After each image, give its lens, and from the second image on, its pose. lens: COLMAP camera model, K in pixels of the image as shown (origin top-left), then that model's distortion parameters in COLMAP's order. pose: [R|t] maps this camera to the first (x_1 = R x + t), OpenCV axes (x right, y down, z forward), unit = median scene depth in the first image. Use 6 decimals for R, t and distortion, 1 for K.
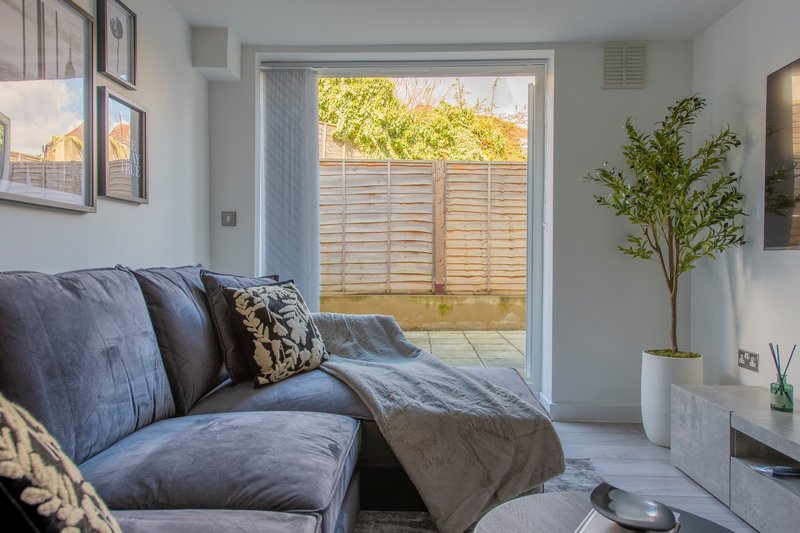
lens RADIAL K [[525.6, 0, 400.5], [0, 525.6, 268.0], [0, 0, 1]] dist [0.019944, -0.005028]
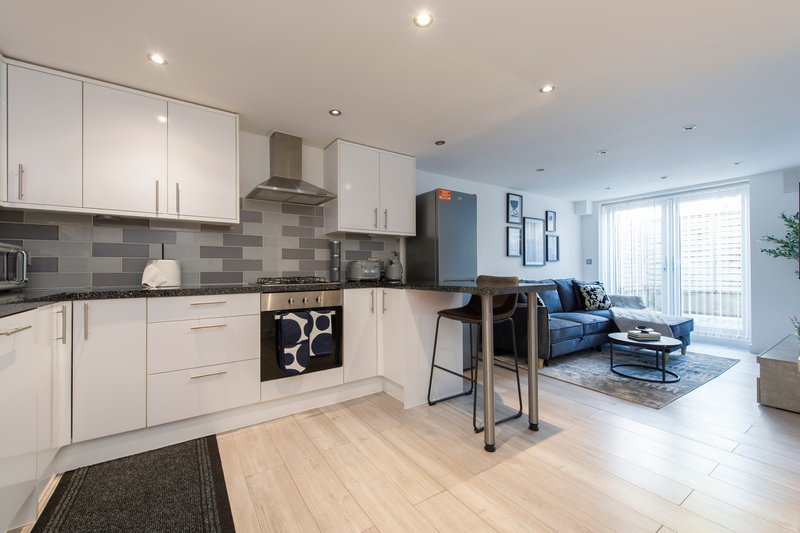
lens RADIAL K [[329.5, 0, 397.7], [0, 329.5, 267.5], [0, 0, 1]] dist [0.018248, -0.006105]
pose [[0.586731, -0.013458, -0.809670, 0.828134], [0.000986, 0.999873, -0.015905, -0.050691], [0.809781, 0.008534, 0.586670, -1.435682]]
